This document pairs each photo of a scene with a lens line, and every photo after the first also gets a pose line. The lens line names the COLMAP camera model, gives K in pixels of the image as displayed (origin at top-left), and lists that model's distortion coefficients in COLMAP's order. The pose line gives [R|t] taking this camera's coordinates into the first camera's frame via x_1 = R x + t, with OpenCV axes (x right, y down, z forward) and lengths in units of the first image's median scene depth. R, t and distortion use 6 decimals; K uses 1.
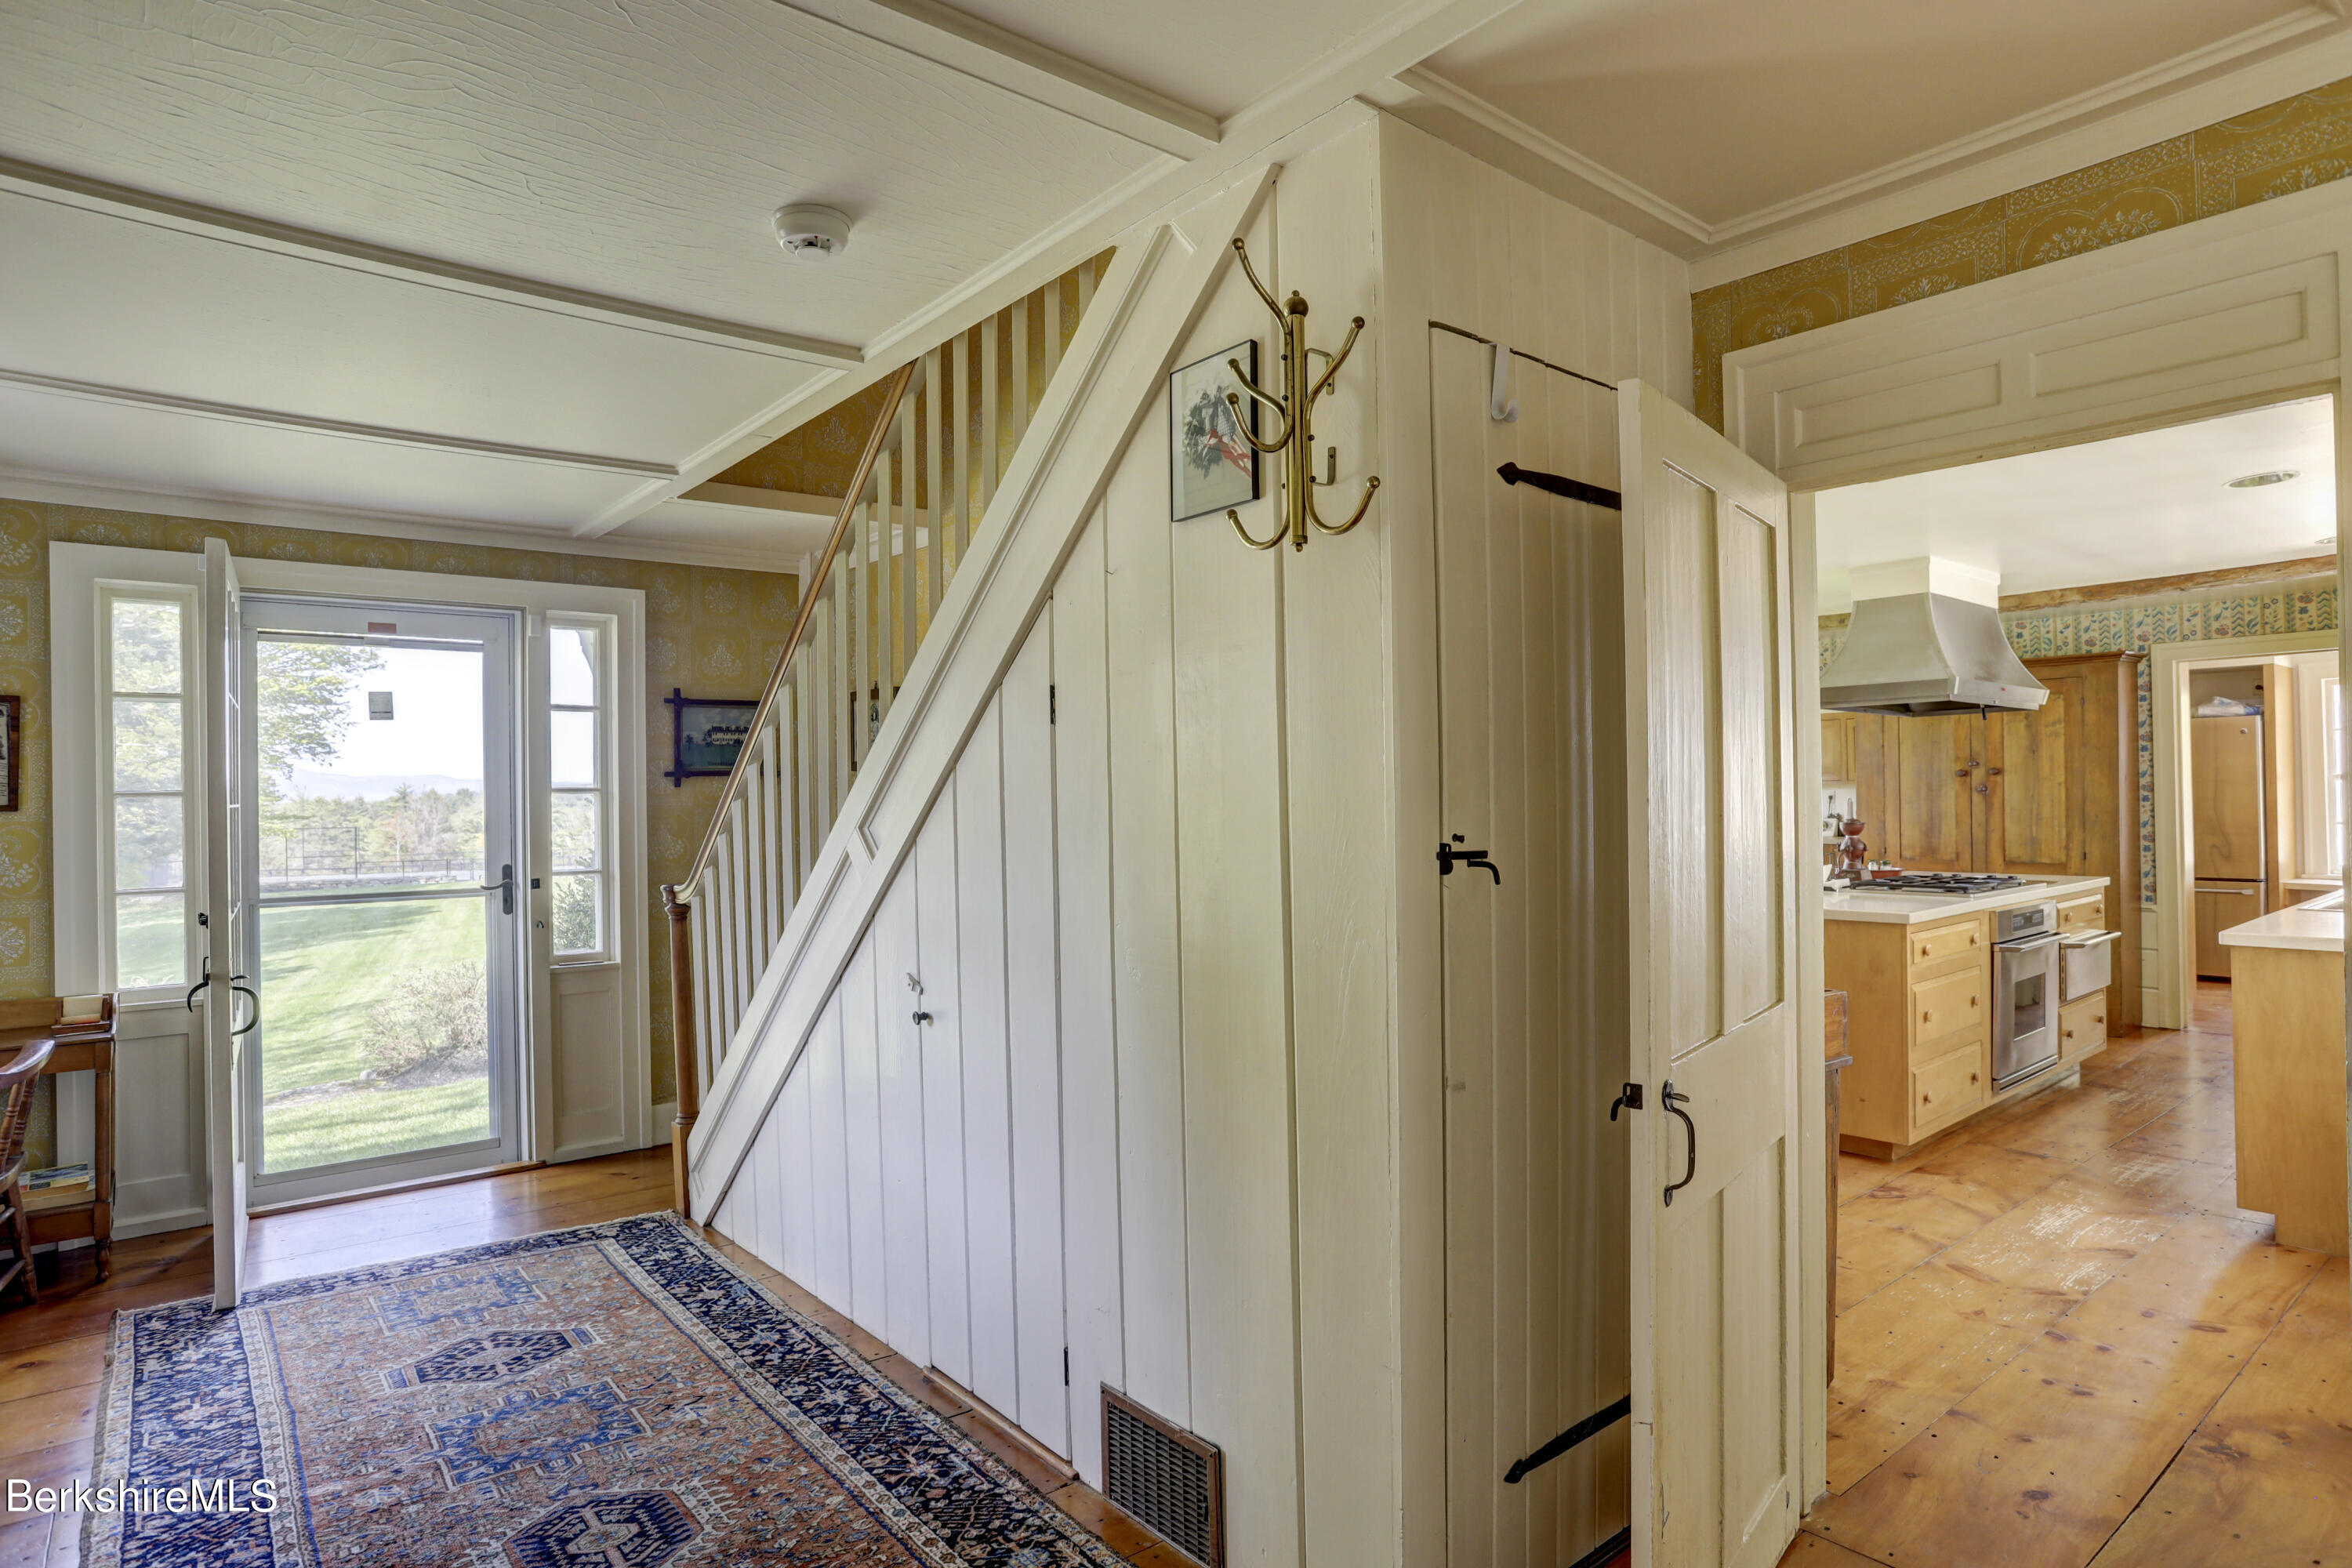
lens RADIAL K [[1287.9, 0, 1184.9], [0, 1287.9, 780.2], [0, 0, 1]] dist [-0.003908, 0.006697]
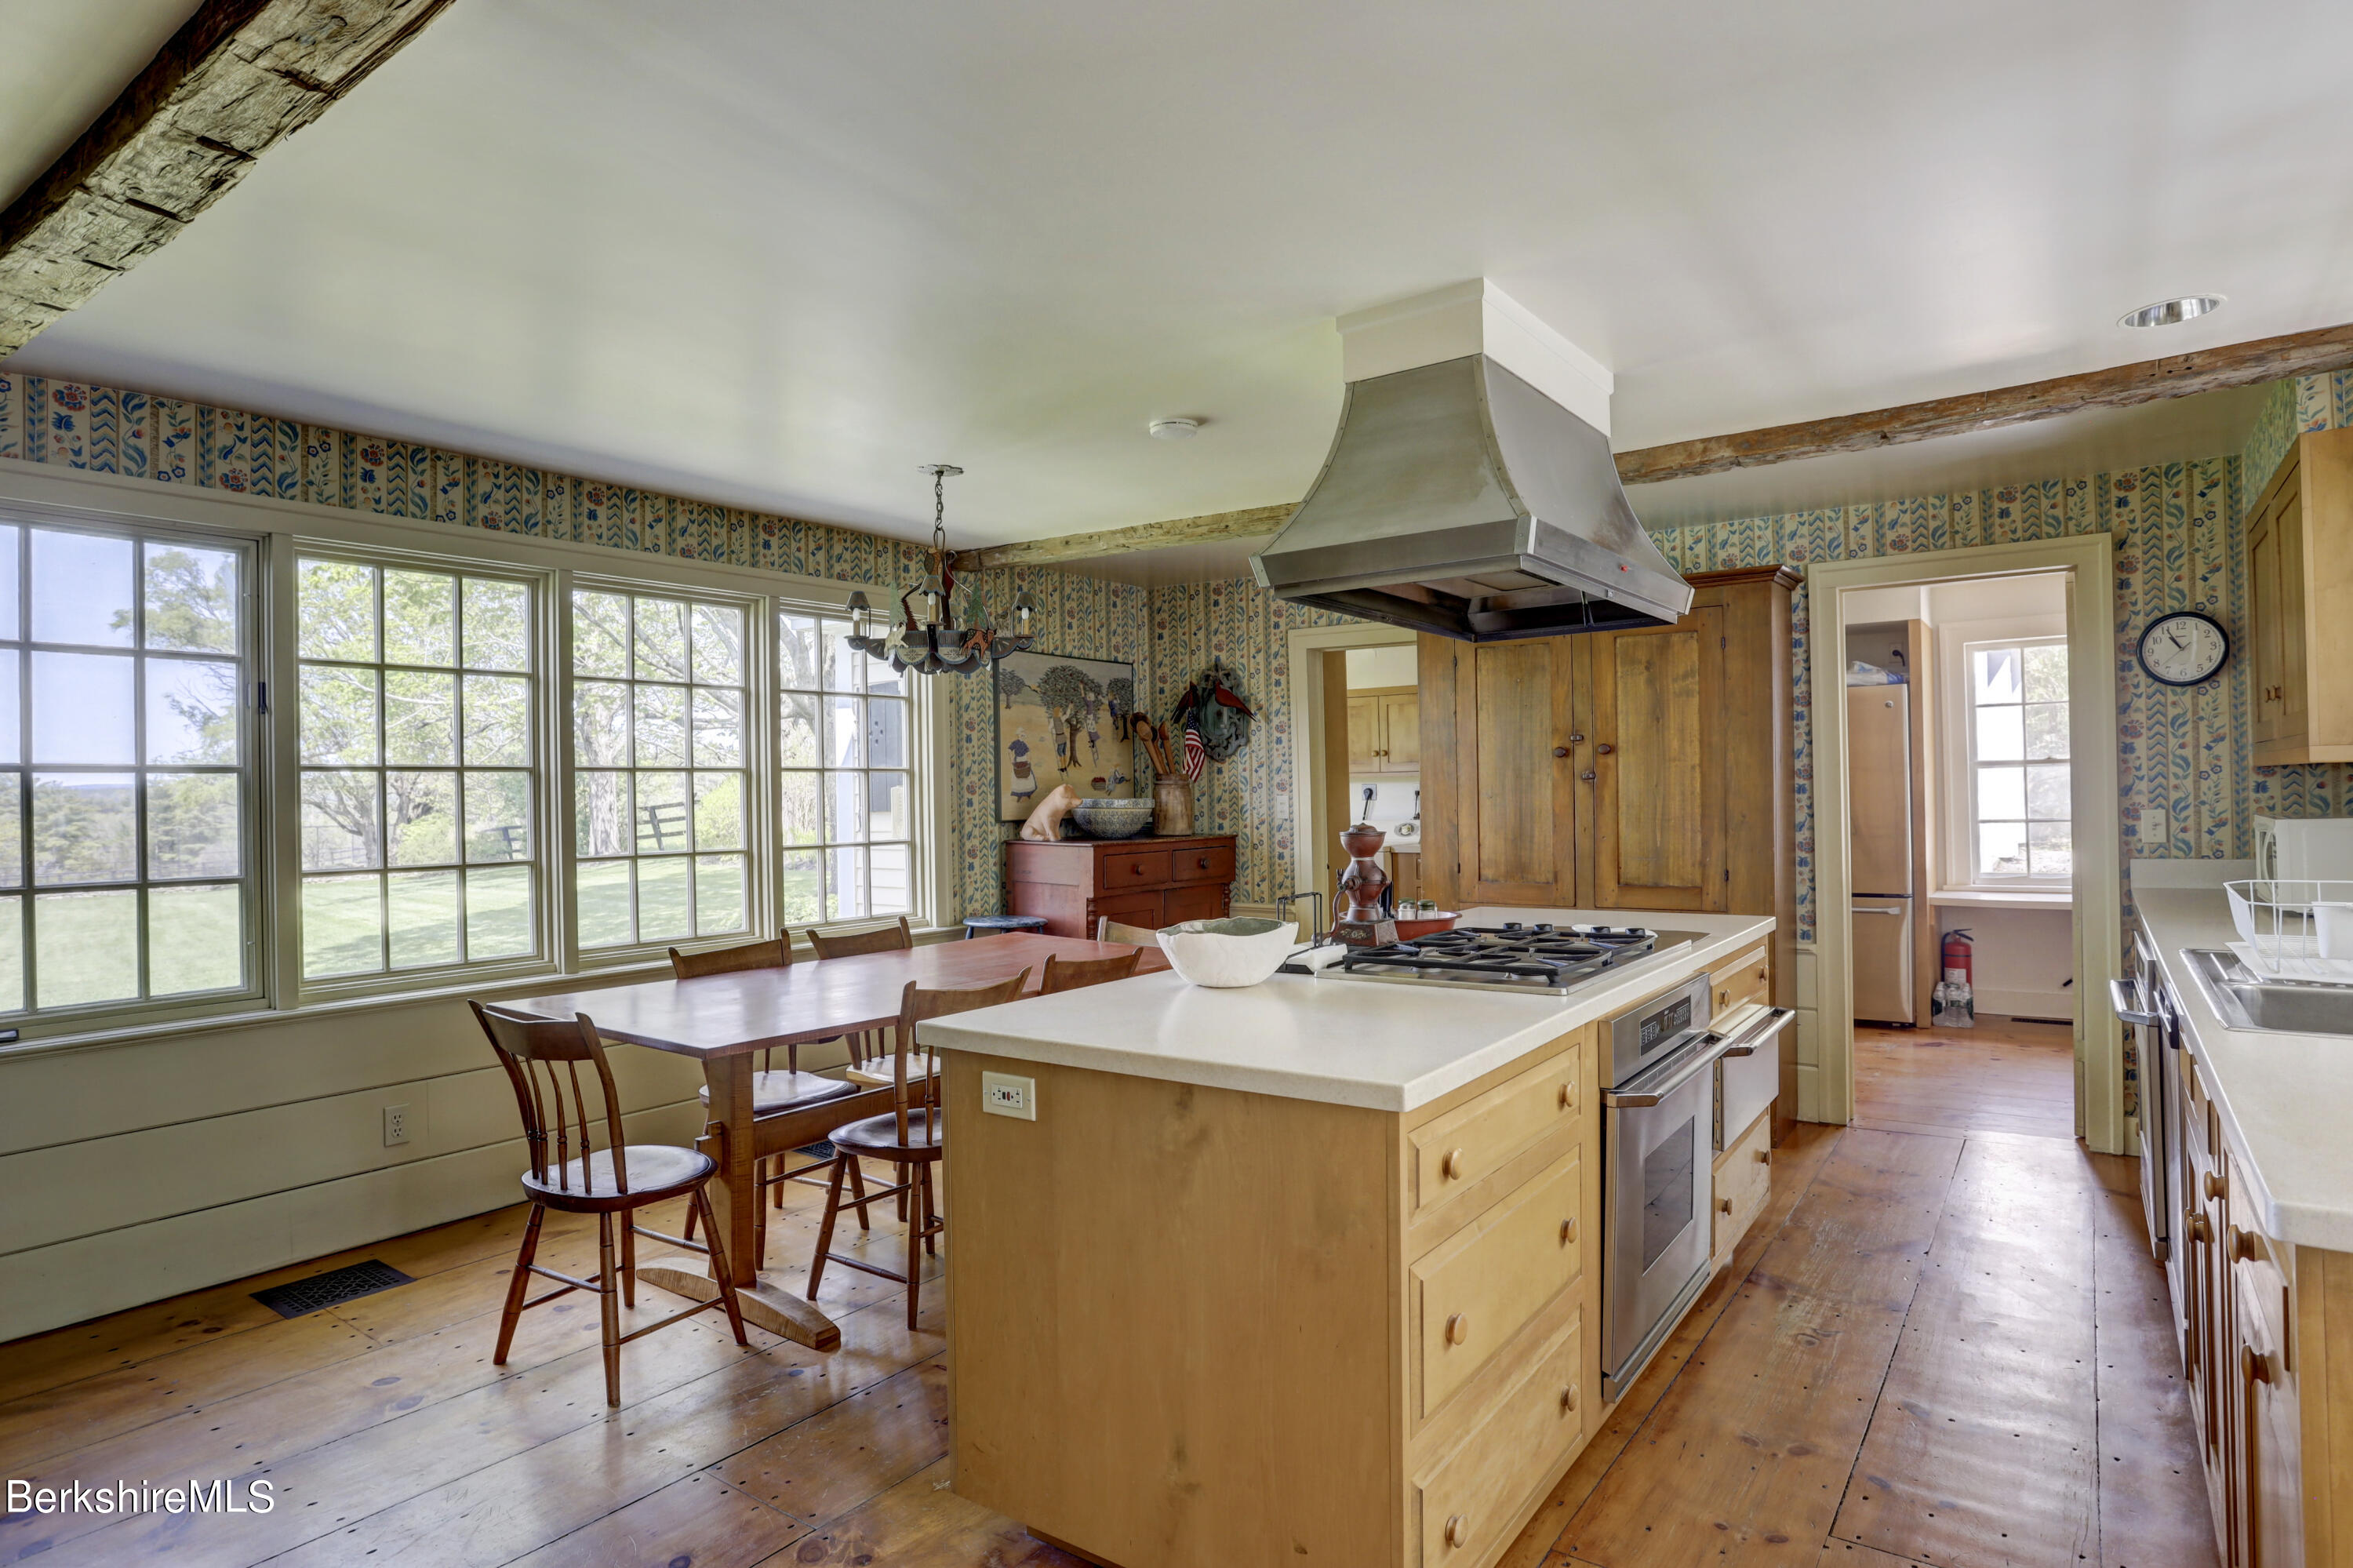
lens RADIAL K [[1288.5, 0, 1174.4], [0, 1288.5, 783.4], [0, 0, 1]] dist [-0.003908, 0.006697]
pose [[0.971600, -0.002298, 0.236617, 0.265038], [0.002472, 0.999997, -0.000439, 0.010924], [-0.236615, 0.001012, 0.971603, 0.421780]]
